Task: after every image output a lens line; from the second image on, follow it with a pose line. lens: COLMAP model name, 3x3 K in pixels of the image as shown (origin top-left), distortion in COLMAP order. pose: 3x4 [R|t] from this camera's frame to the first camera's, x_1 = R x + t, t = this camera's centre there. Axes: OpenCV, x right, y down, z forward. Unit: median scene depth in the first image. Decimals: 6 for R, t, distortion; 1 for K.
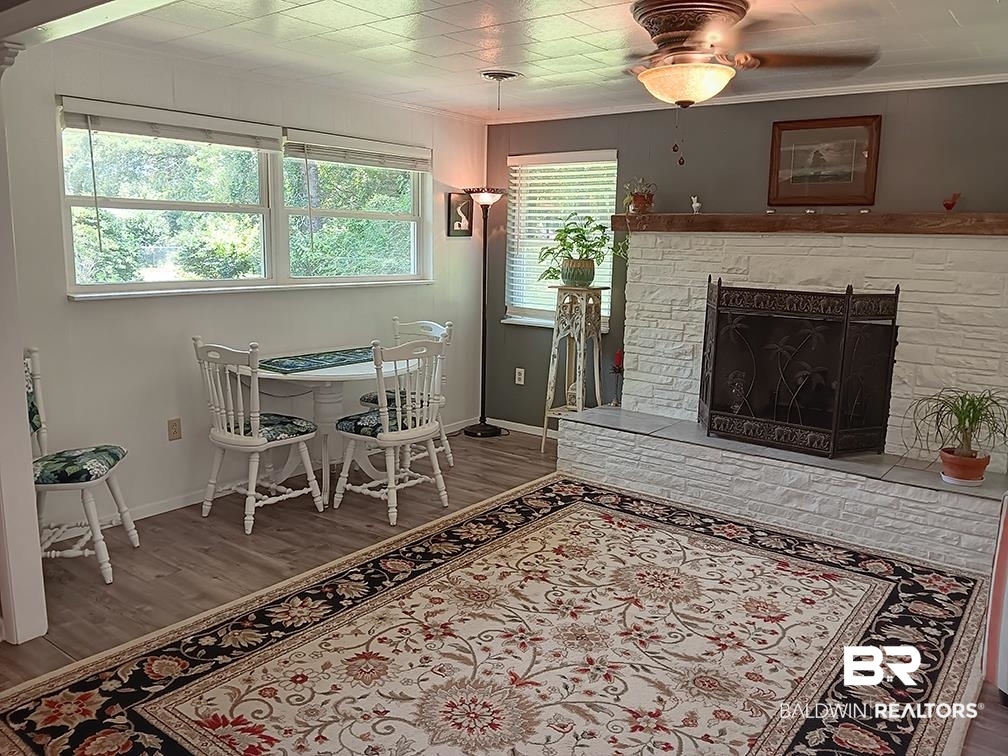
lens RADIAL K [[778.8, 0, 503.7], [0, 778.8, 373.5], [0, 0, 1]] dist [0.095794, -0.209763]
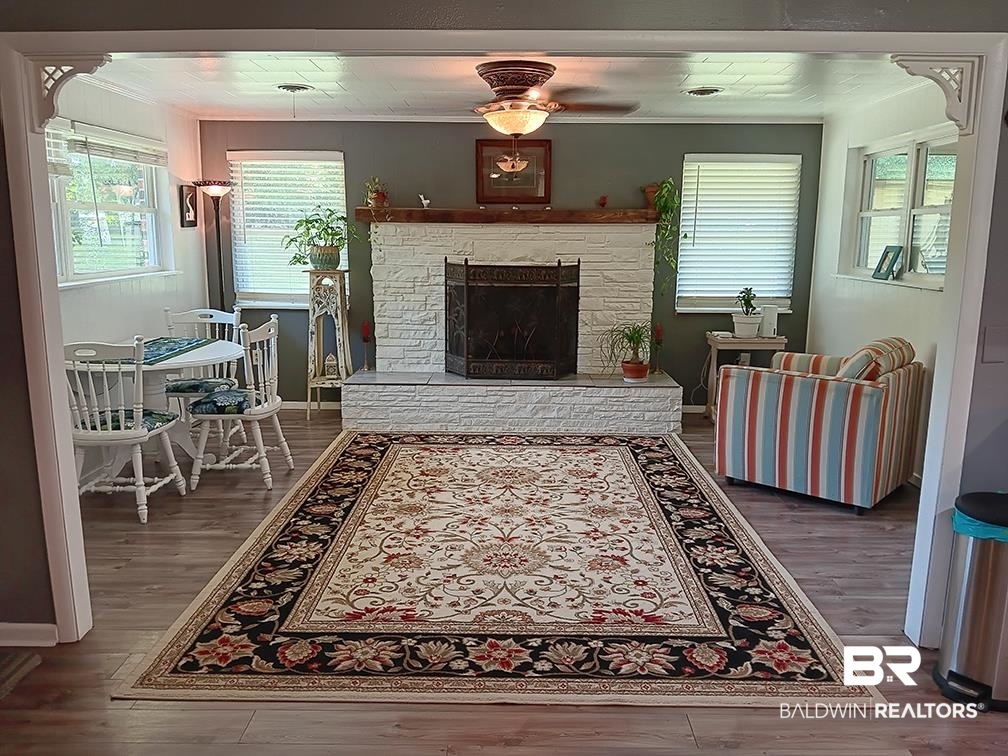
lens RADIAL K [[778.8, 0, 503.7], [0, 778.8, 373.5], [0, 0, 1]] dist [0.095794, -0.209763]
pose [[0.800928, -0.122615, 0.586071, -0.488057], [0.112243, 0.992202, 0.054191, 0.007183], [-0.588146, 0.022379, 0.808445, -0.100747]]
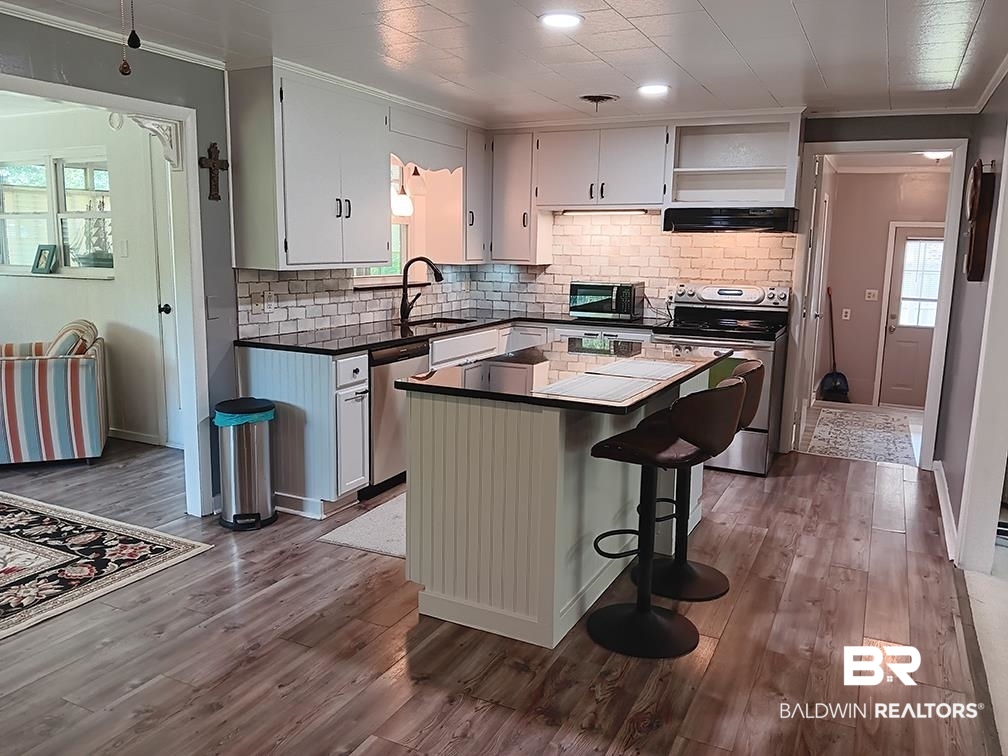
lens RADIAL K [[778.8, 0, 503.7], [0, 778.8, 373.5], [0, 0, 1]] dist [0.095794, -0.209763]
pose [[-0.199323, -0.184984, 0.962315, -0.831102], [0.142845, 0.966047, 0.215289, -0.017137], [-0.969467, 0.180374, -0.166132, 0.000714]]
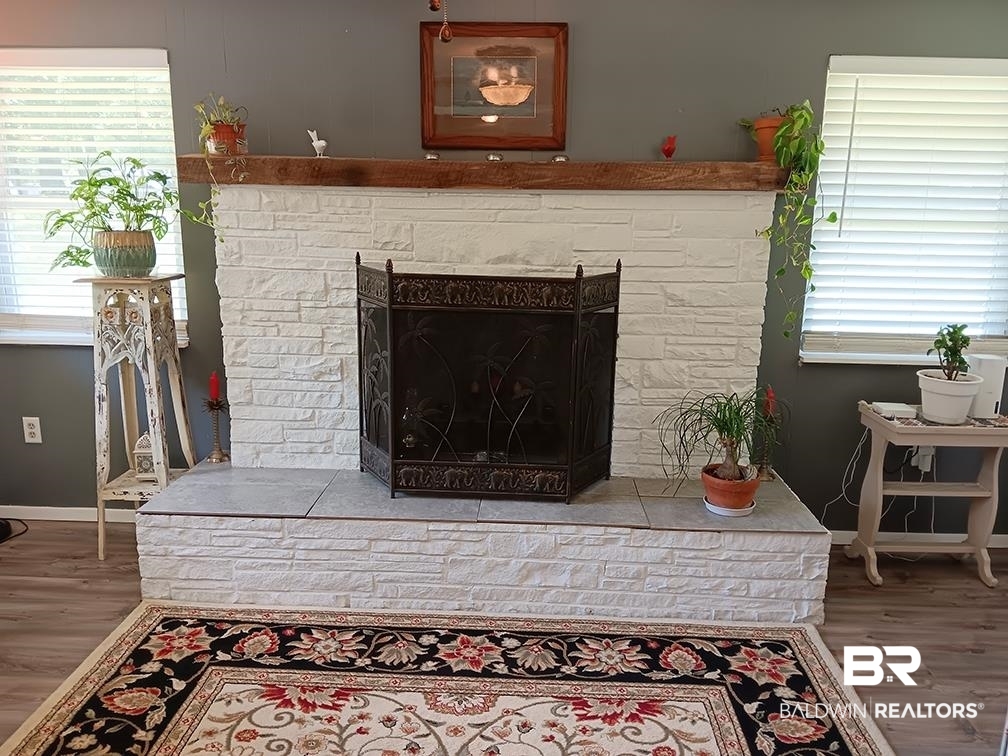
lens RADIAL K [[778.8, 0, 503.7], [0, 778.8, 373.5], [0, 0, 1]] dist [0.095794, -0.209763]
pose [[0.817012, -0.134167, 0.560794, -0.021682], [0.100335, 0.990796, 0.090866, -0.080969], [-0.567824, -0.017971, 0.822954, 0.431857]]
